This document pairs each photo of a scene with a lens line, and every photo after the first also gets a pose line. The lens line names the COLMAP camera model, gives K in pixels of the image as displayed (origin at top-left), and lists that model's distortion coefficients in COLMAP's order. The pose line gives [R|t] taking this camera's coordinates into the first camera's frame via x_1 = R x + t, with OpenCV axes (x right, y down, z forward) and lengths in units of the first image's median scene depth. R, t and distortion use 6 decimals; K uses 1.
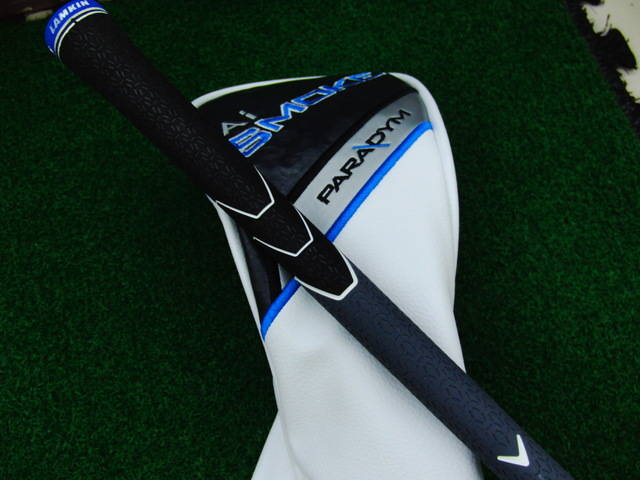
lens RADIAL K [[695.0, 0, 325.5], [0, 695.0, 242.1], [0, 0, 1]] dist [-0.036319, 0.000000]
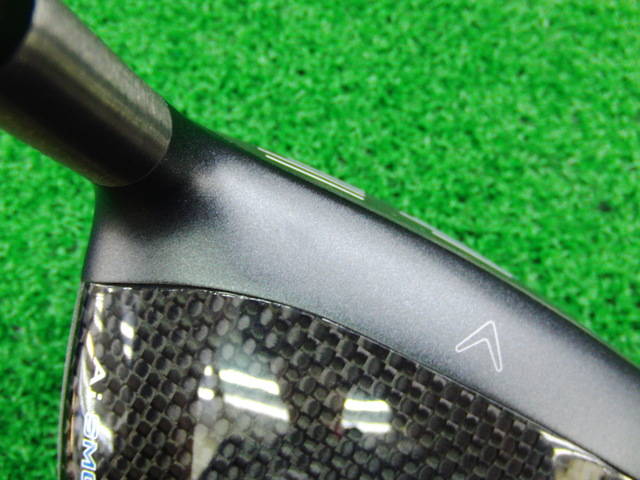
lens RADIAL K [[695.0, 0, 315.8], [0, 695.0, 238.9], [0, 0, 1]] dist [-0.036319, 0.000000]
pose [[0.952417, 0.304796, -0.001021, 0.030053], [-0.301188, 0.941647, 0.150289, 0.141464], [0.046769, -0.142831, 0.988642, 0.562333]]
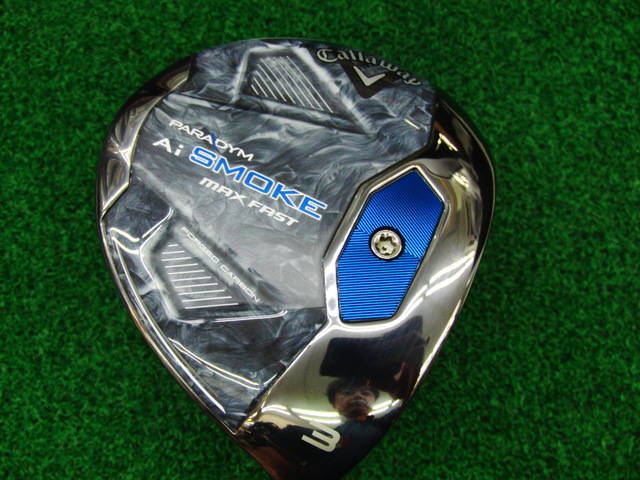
lens RADIAL K [[695.0, 0, 320.8], [0, 695.0, 241.7], [0, 0, 1]] dist [-0.036319, 0.000000]
pose [[0.985863, 0.167232, -0.010329, 0.107280], [-0.160583, 0.960664, 0.226580, -0.006233], [0.047814, -0.221718, 0.973938, 0.271635]]
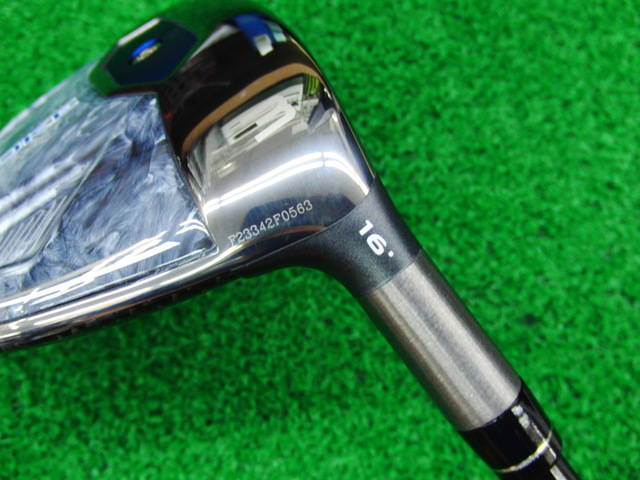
lens RADIAL K [[695.0, 0, 322.5], [0, 695.0, 236.7], [0, 0, 1]] dist [-0.036319, 0.000000]
pose [[0.998007, 0.062150, 0.010971, 0.031949], [-0.063021, 0.990678, 0.120772, 0.021013], [-0.003362, -0.121222, 0.992620, 0.497713]]
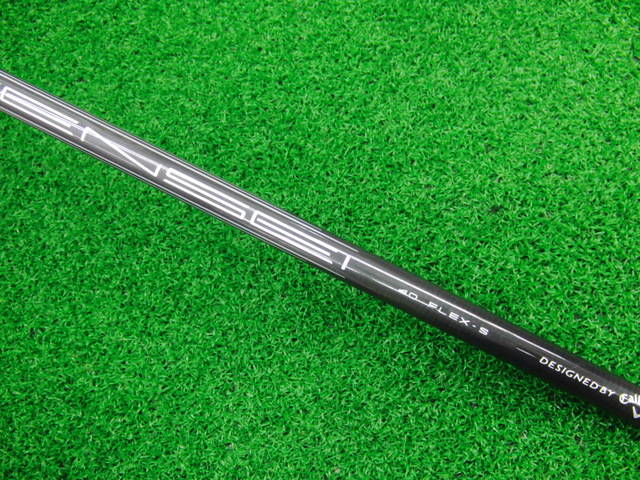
lens RADIAL K [[695.0, 0, 321.4], [0, 695.0, 241.9], [0, 0, 1]] dist [-0.036319, 0.000000]
pose [[0.971796, -0.216196, -0.094186, 0.080628], [0.223128, 0.972236, 0.070511, 0.076150], [0.076327, -0.089538, 0.993054, 0.274083]]
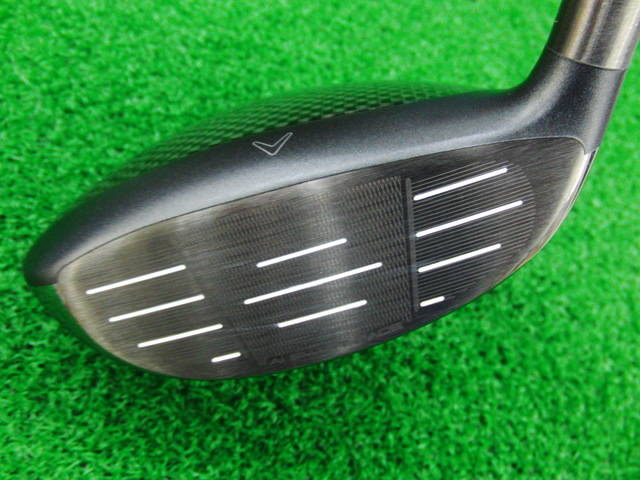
lens RADIAL K [[695.0, 0, 318.0], [0, 695.0, 237.6], [0, 0, 1]] dist [-0.036319, 0.000000]
pose [[0.855520, 0.517764, 0.002572, 0.049133], [-0.510855, 0.844893, -0.158690, 0.260901], [-0.084336, 0.134449, 0.987325, 0.432469]]
